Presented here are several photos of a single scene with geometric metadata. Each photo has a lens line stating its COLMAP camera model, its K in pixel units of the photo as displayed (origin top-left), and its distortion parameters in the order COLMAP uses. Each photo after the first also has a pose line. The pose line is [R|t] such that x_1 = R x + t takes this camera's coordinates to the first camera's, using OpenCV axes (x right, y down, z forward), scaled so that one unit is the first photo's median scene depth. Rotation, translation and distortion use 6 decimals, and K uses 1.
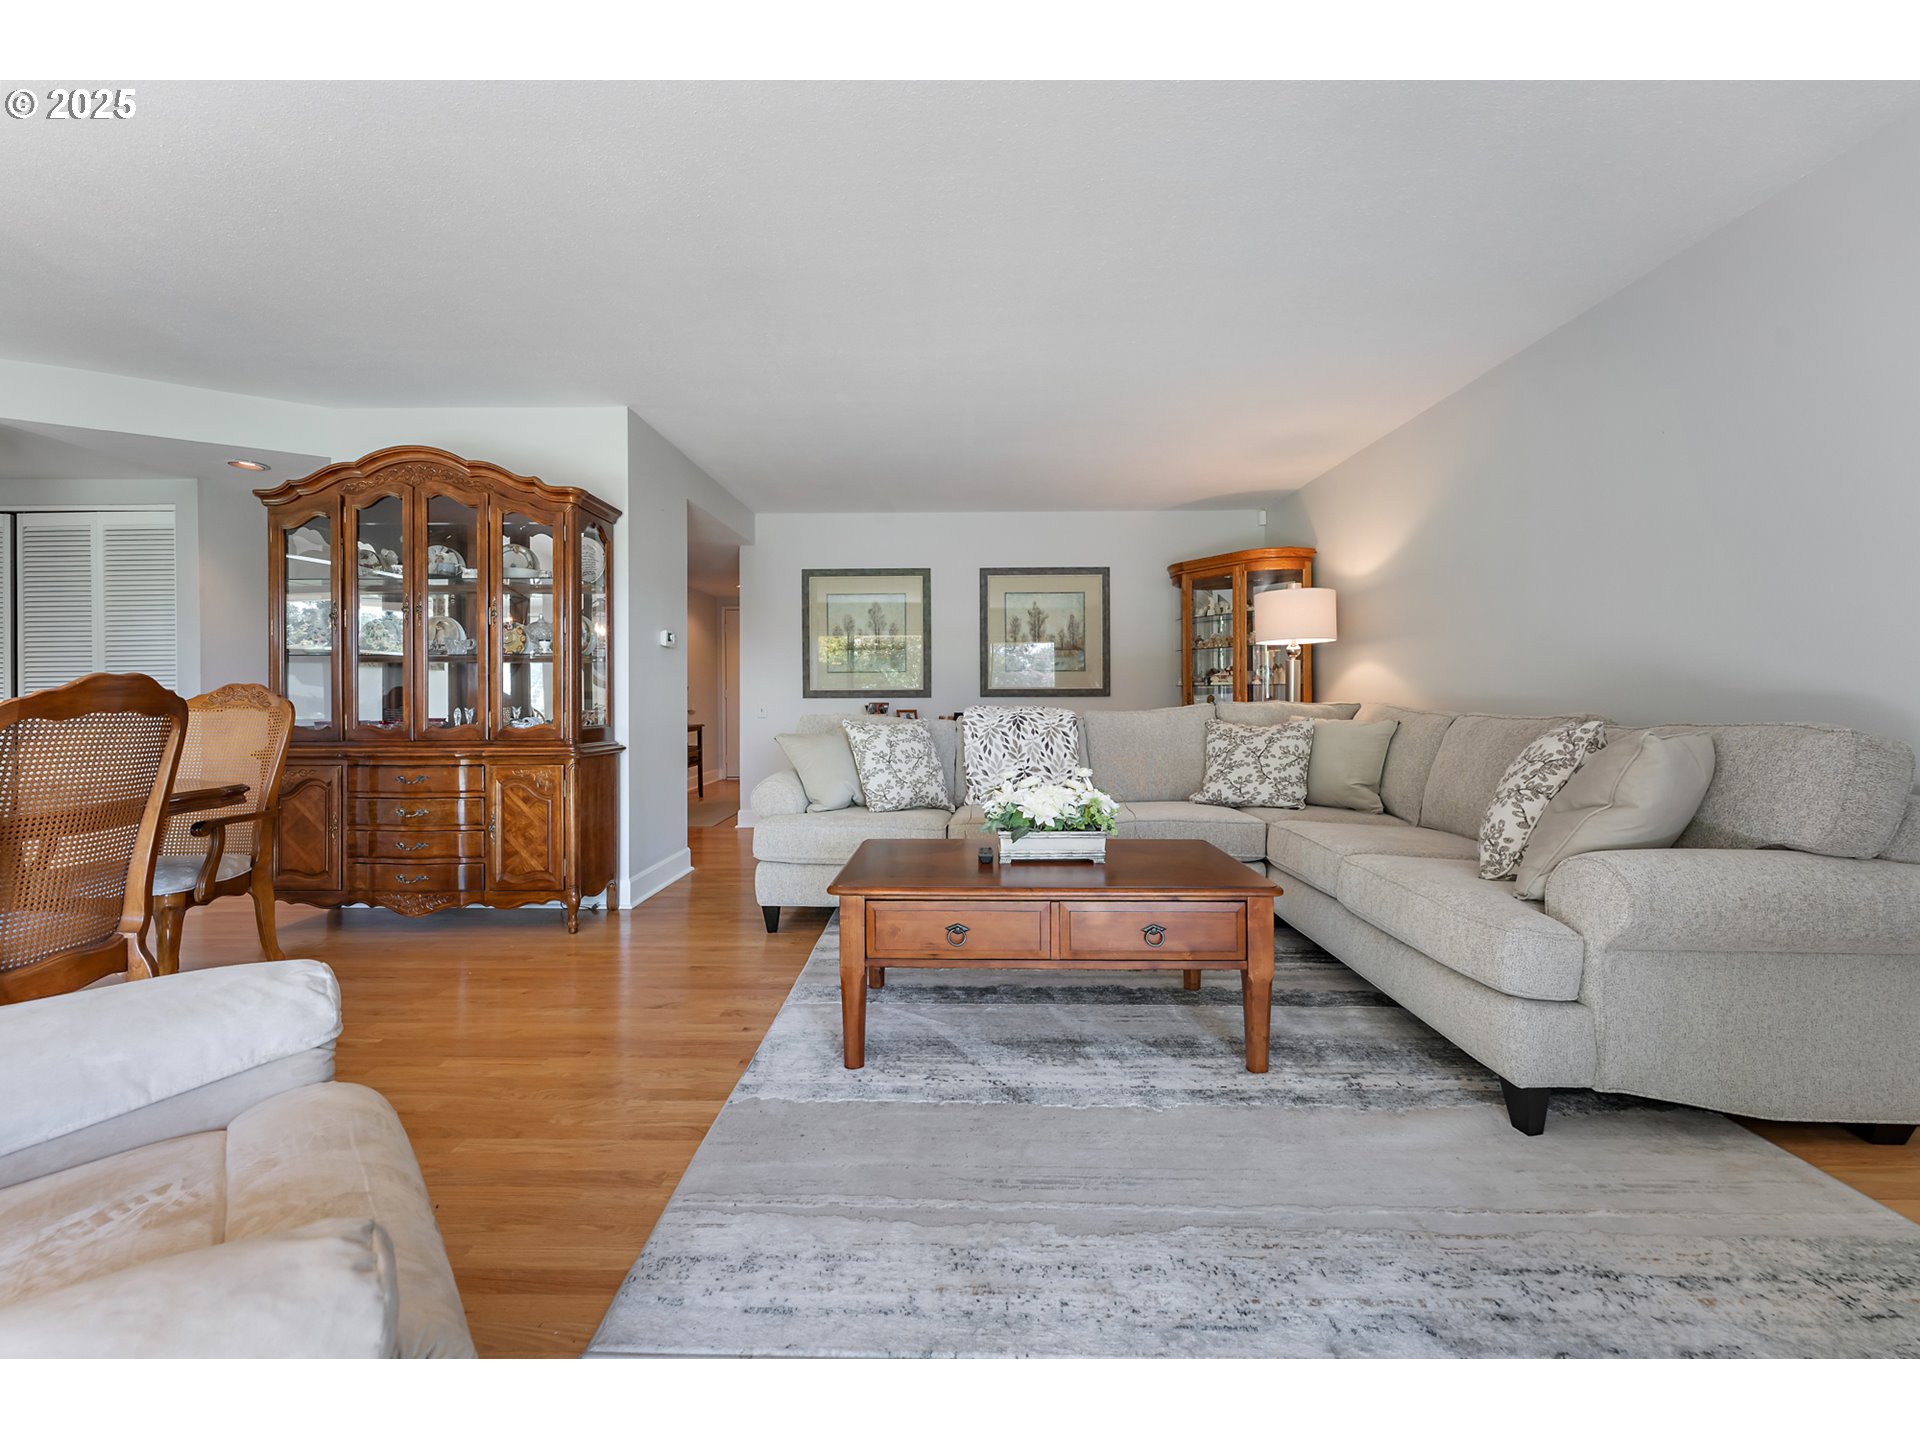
lens RADIAL K [[771.7, 0, 961.5], [0, 771.7, 684.8], [0, 0, 1]] dist [-0.001573, -0.000130]
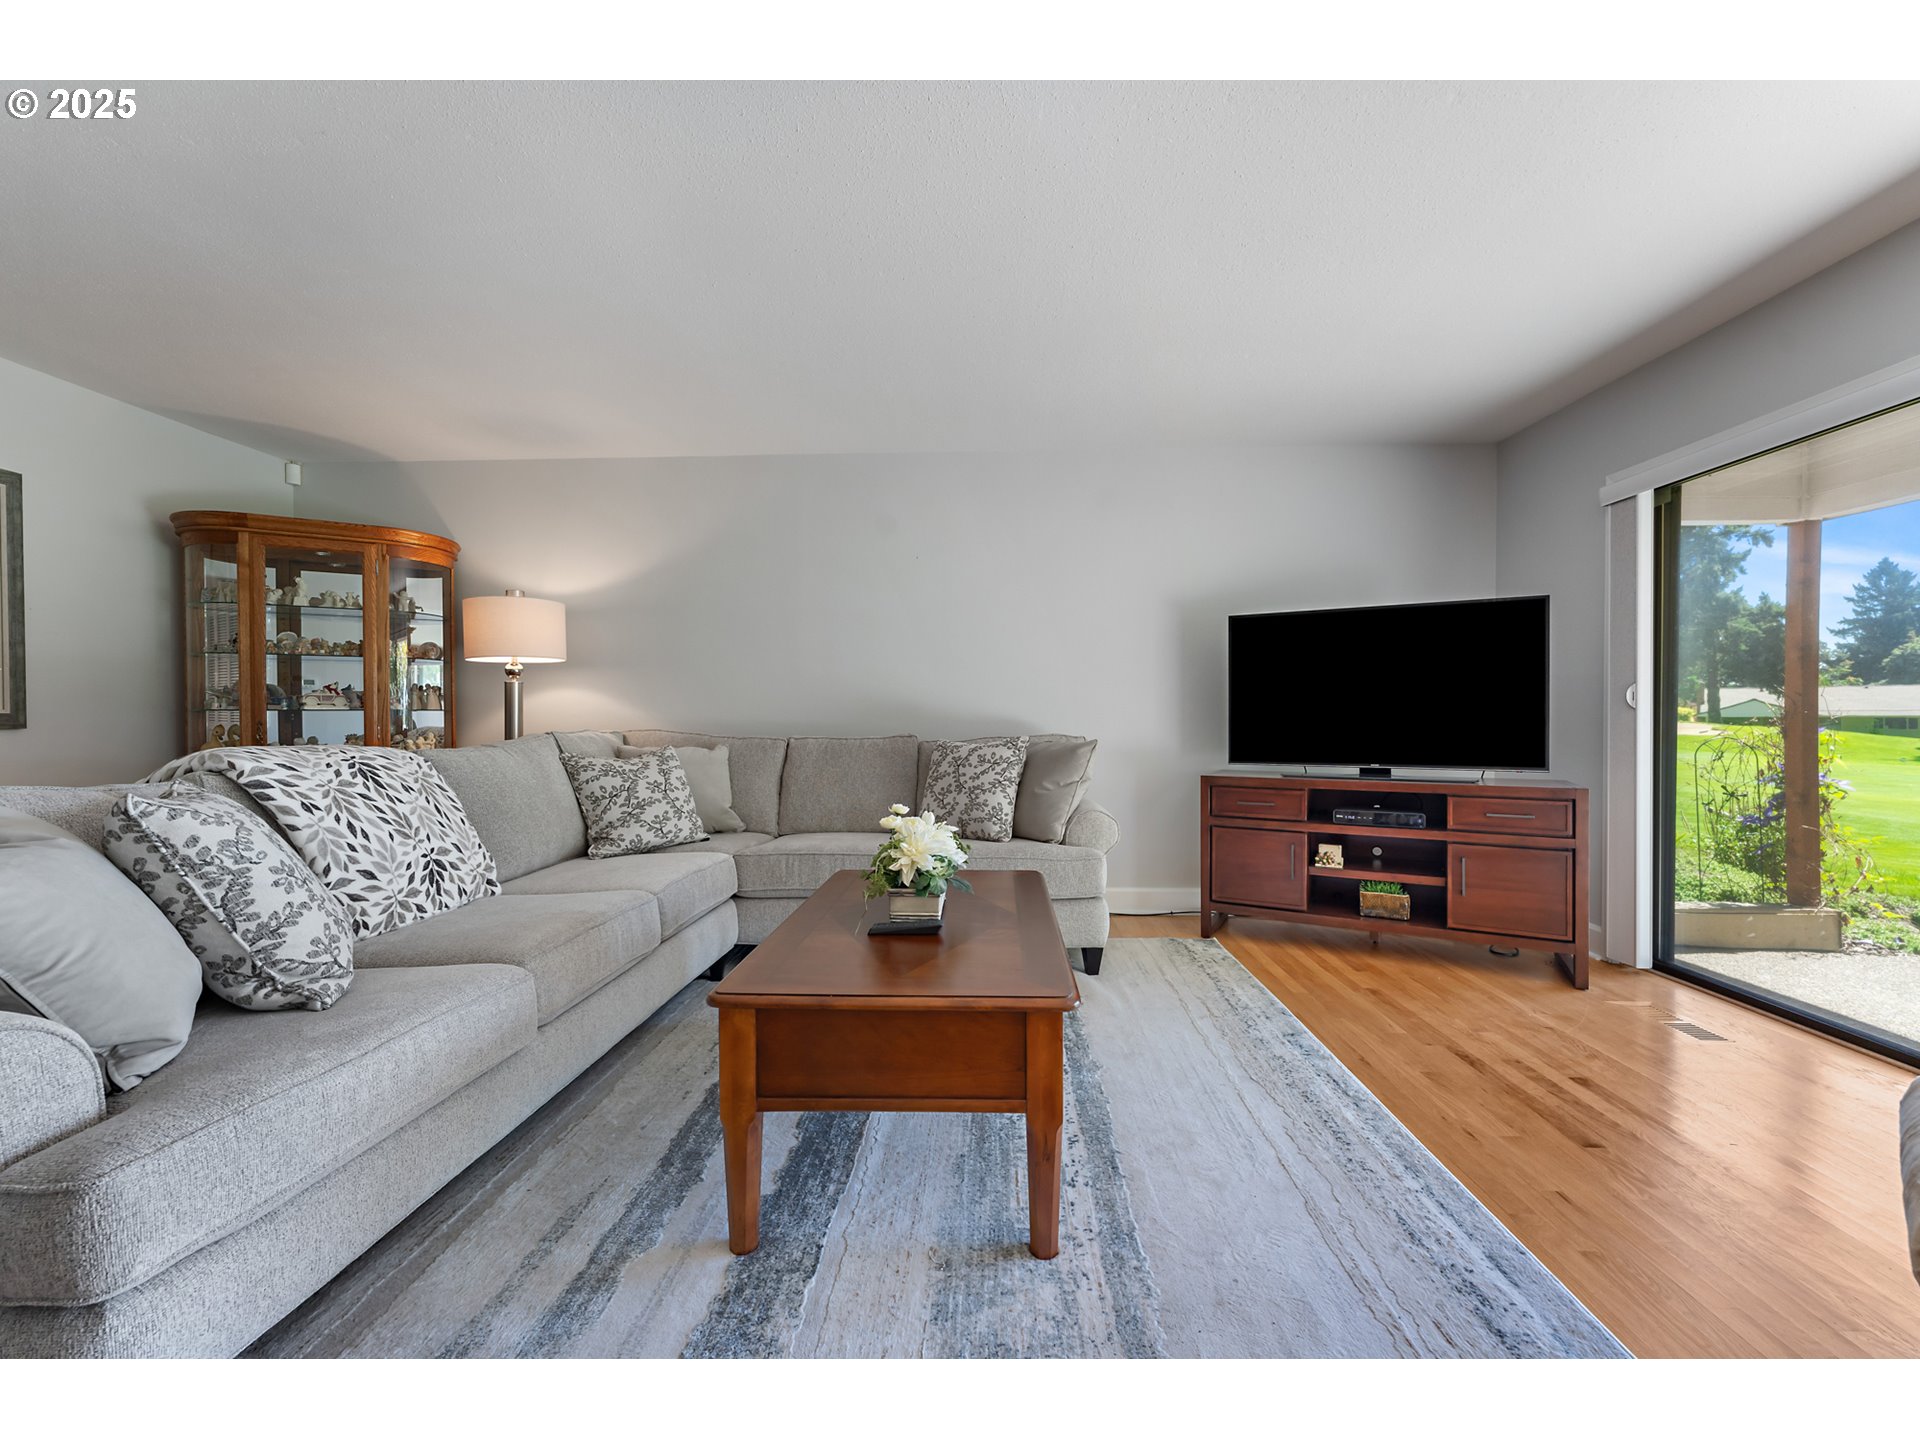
lens RADIAL K [[767.8, 0, 960.6], [0, 767.8, 730.0], [0, 0, 1]] dist [-0.002532, -0.000065]
pose [[0.044763, -0.012933, 0.998914, -0.528297], [-0.007981, 0.999880, 0.013304, 0.008145], [-0.998966, -0.008568, 0.044654, 0.661979]]
